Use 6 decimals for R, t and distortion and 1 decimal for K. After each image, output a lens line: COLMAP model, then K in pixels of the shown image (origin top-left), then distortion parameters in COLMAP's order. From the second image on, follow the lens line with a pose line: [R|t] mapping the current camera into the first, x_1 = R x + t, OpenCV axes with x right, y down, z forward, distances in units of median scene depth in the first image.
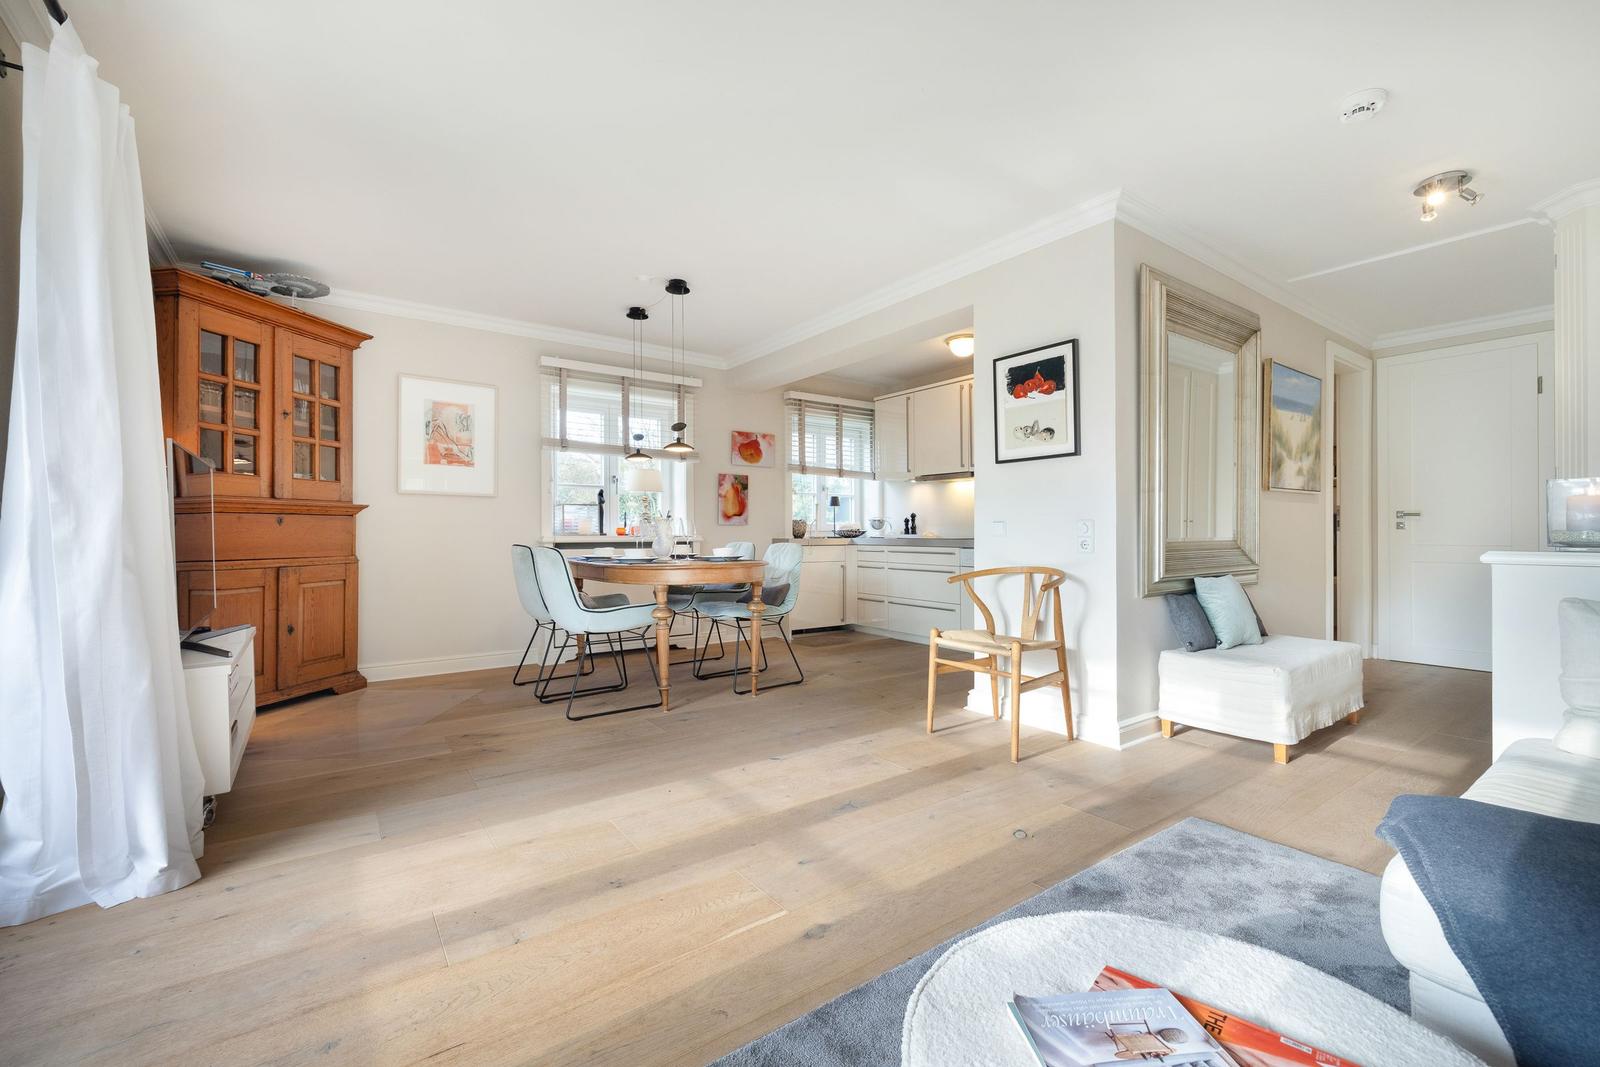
lens RADIAL K [[681.8, 0, 787.4], [0, 681.8, 526.3], [0, 0, 1]] dist [-0.002852, -0.000146]
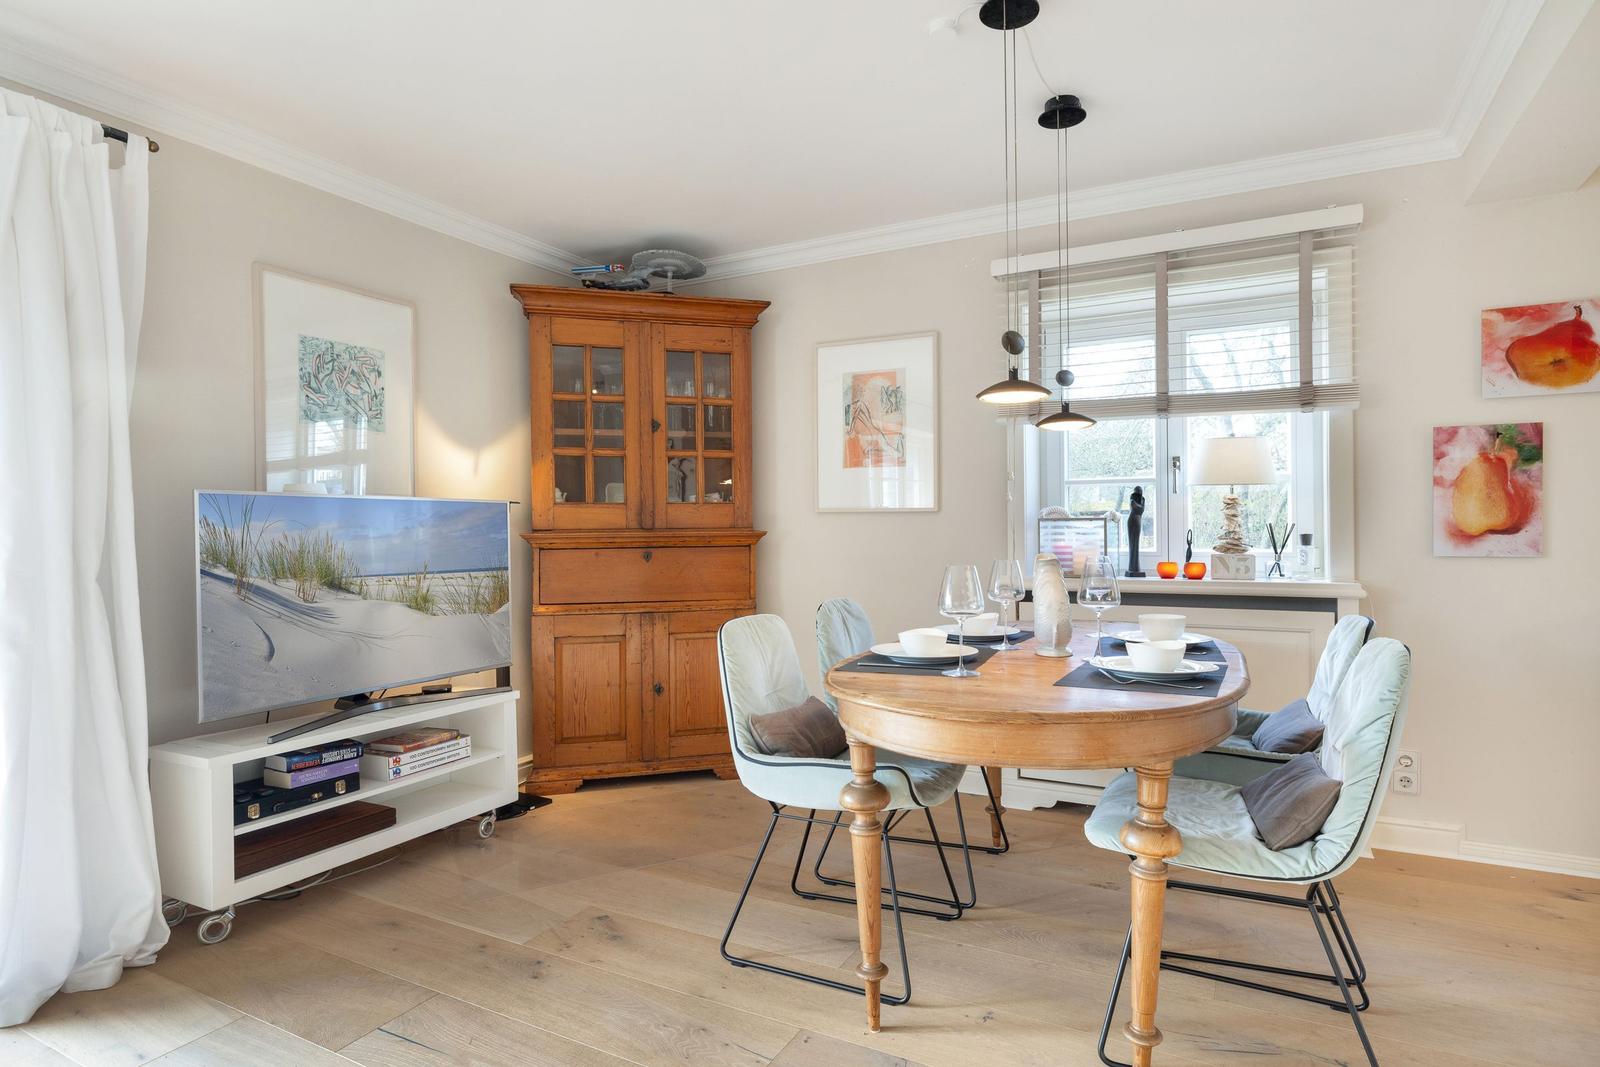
lens RADIAL K [[863.4, 0, 803.0], [0, 863.4, 532.2], [0, 0, 1]] dist [-0.000885, 0.003058]
pose [[0.460109, 0.000976, -0.887862, 0.184345], [0.020090, 0.999732, 0.011510, -0.031007], [0.887635, -0.023133, 0.459966, 0.464264]]
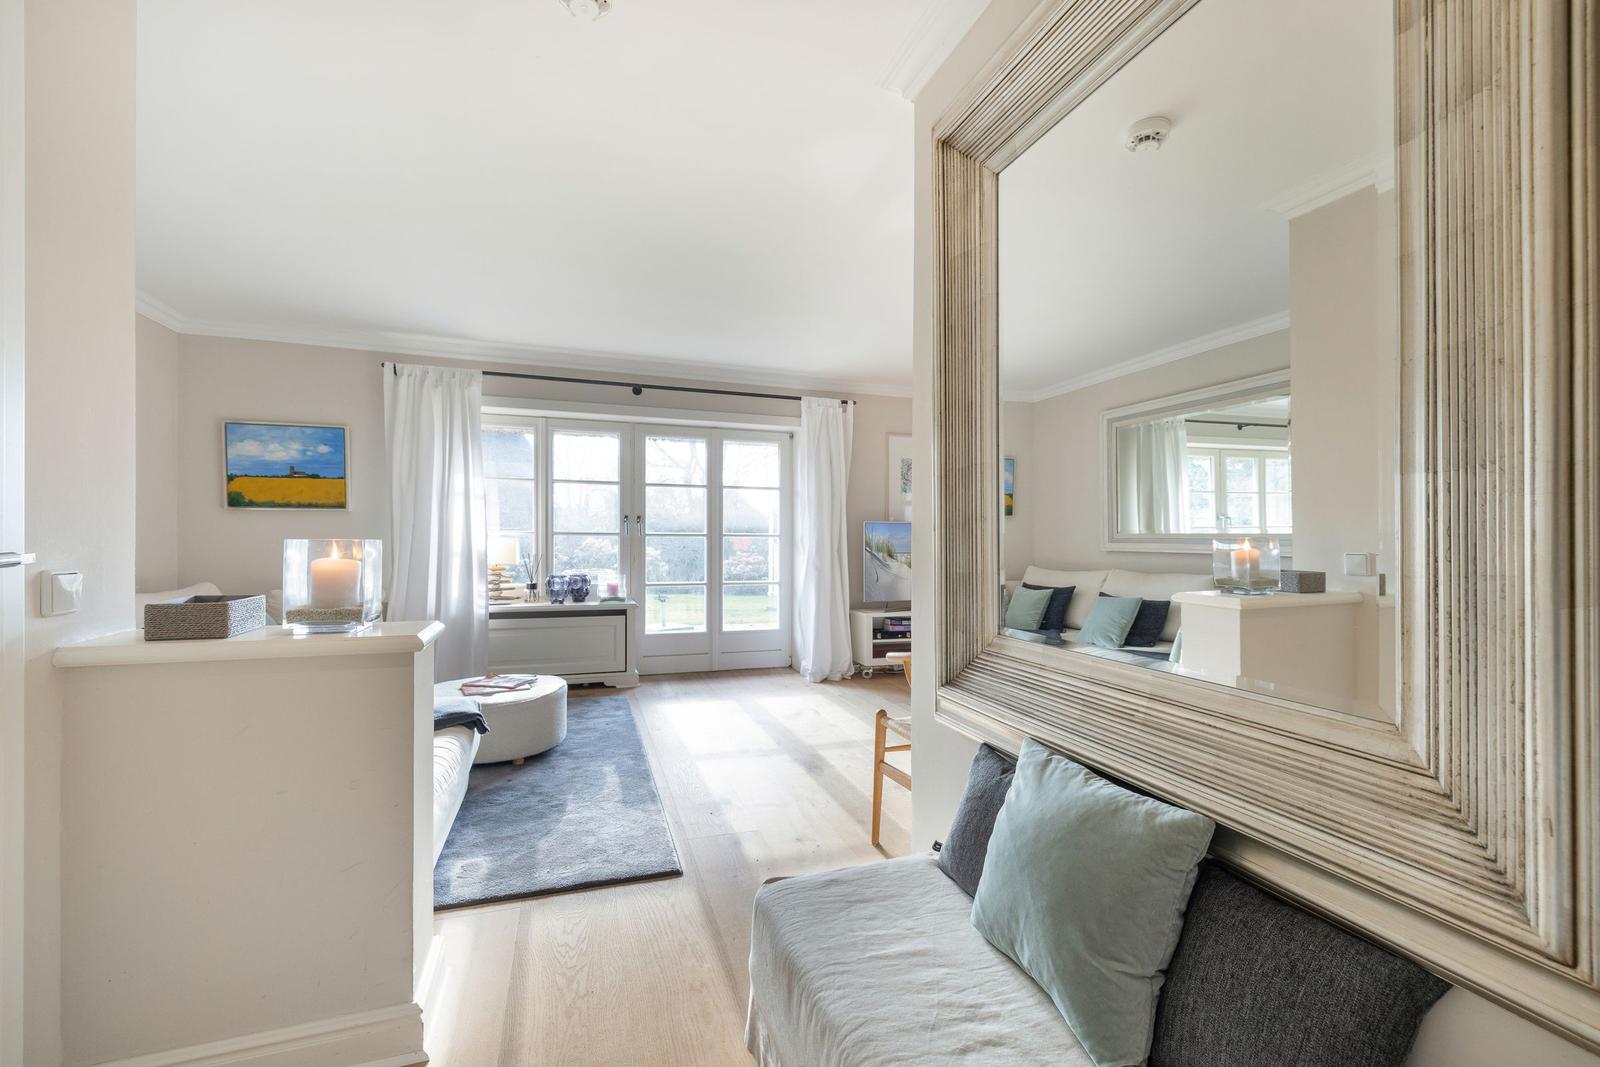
lens RADIAL K [[681.8, 0, 794.3], [0, 681.8, 533.6], [0, 0, 1]] dist [-0.002852, -0.000146]
pose [[-0.272492, -0.001813, -0.962156, 0.623309], [0.007673, 0.999962, -0.004057, -0.032973], [0.962127, -0.008489, -0.272468, 0.562250]]
